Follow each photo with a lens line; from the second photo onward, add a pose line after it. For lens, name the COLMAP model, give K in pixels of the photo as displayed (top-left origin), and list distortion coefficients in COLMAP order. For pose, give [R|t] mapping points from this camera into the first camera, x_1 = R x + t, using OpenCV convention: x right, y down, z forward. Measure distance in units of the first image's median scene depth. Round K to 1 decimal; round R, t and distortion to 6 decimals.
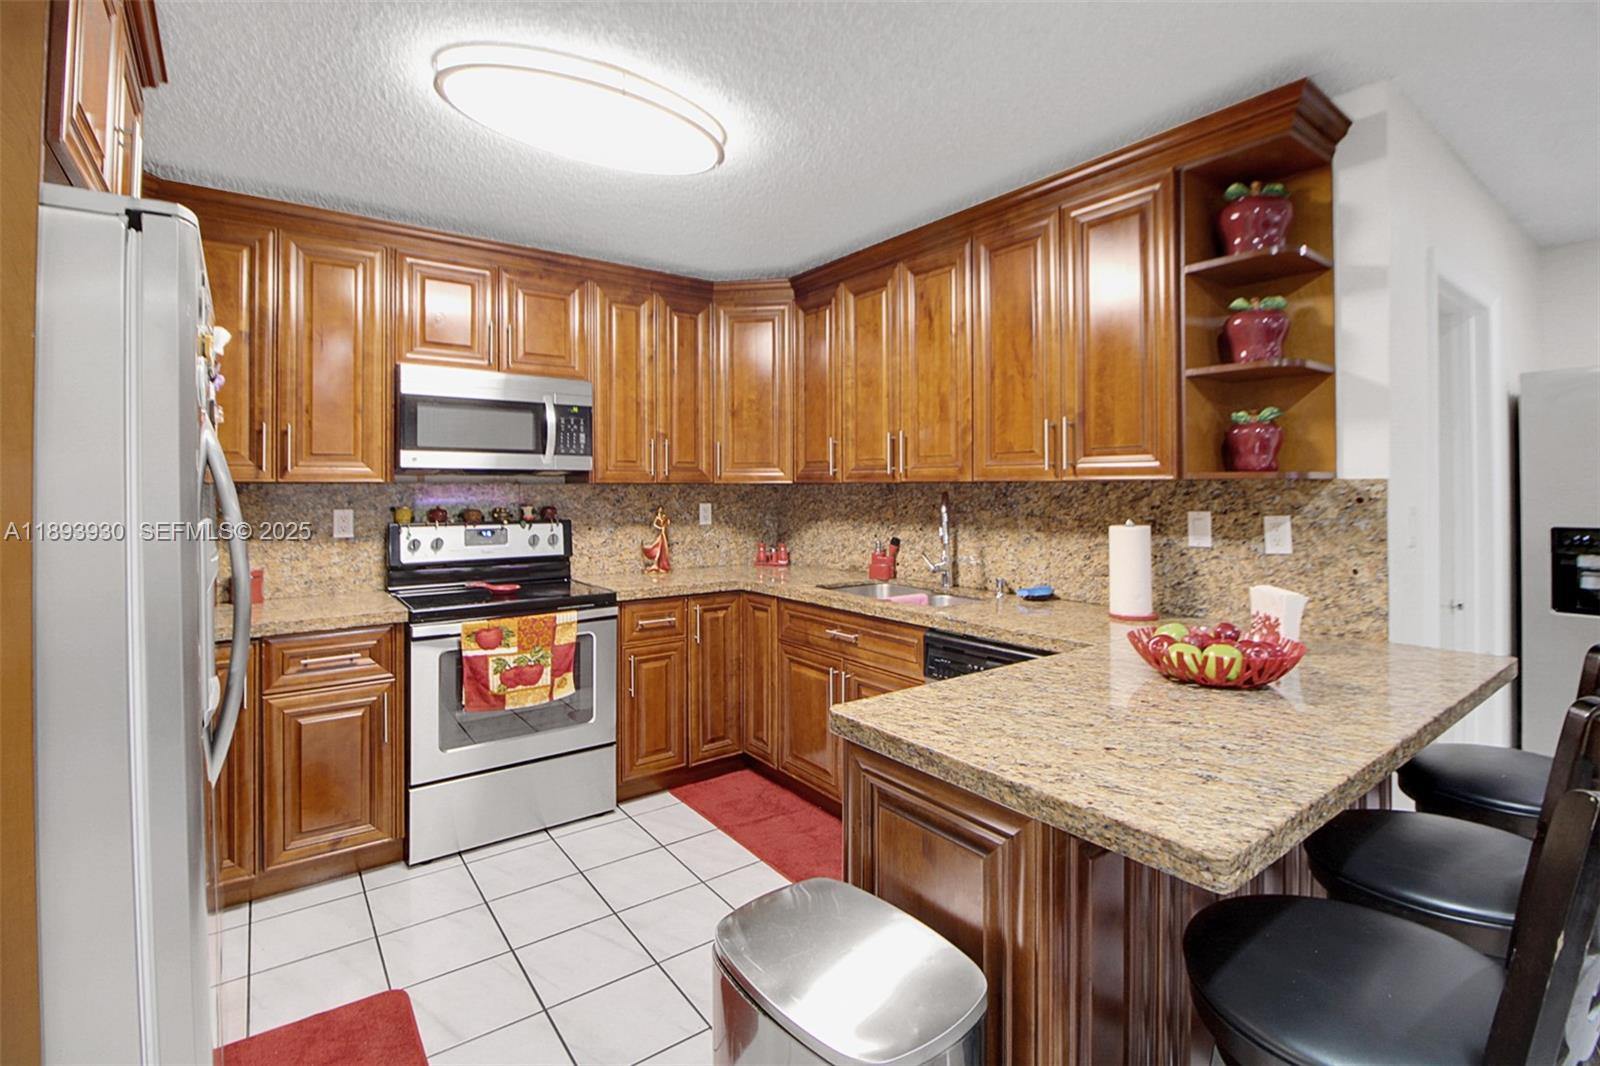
lens RADIAL K [[764.3, 0, 812.2], [0, 764.3, 483.4], [0, 0, 1]] dist [0.003519, -0.014360]
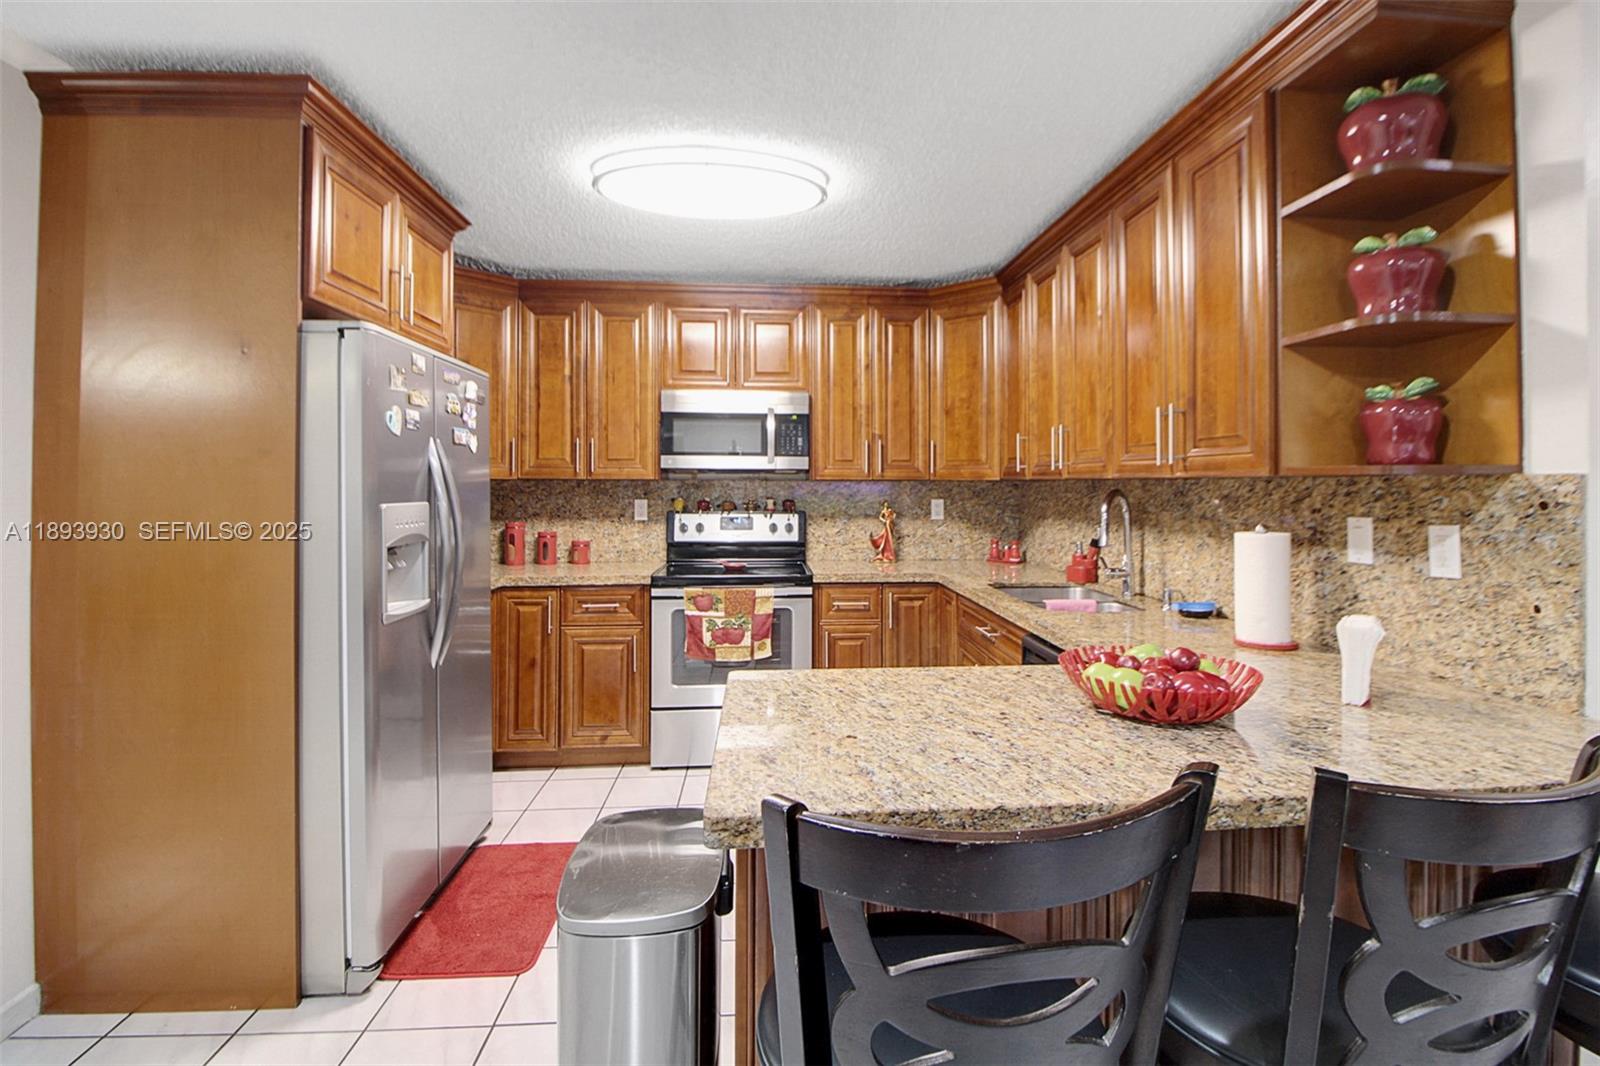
lens RADIAL K [[764.3, 0, 812.2], [0, 764.3, 483.4], [0, 0, 1]] dist [0.003519, -0.014360]
pose [[0.829704, 0.002666, -0.558198, 0.416560], [0.000271, 0.999987, 0.005179, -0.001299], [0.558204, -0.004448, 0.829692, 0.049369]]
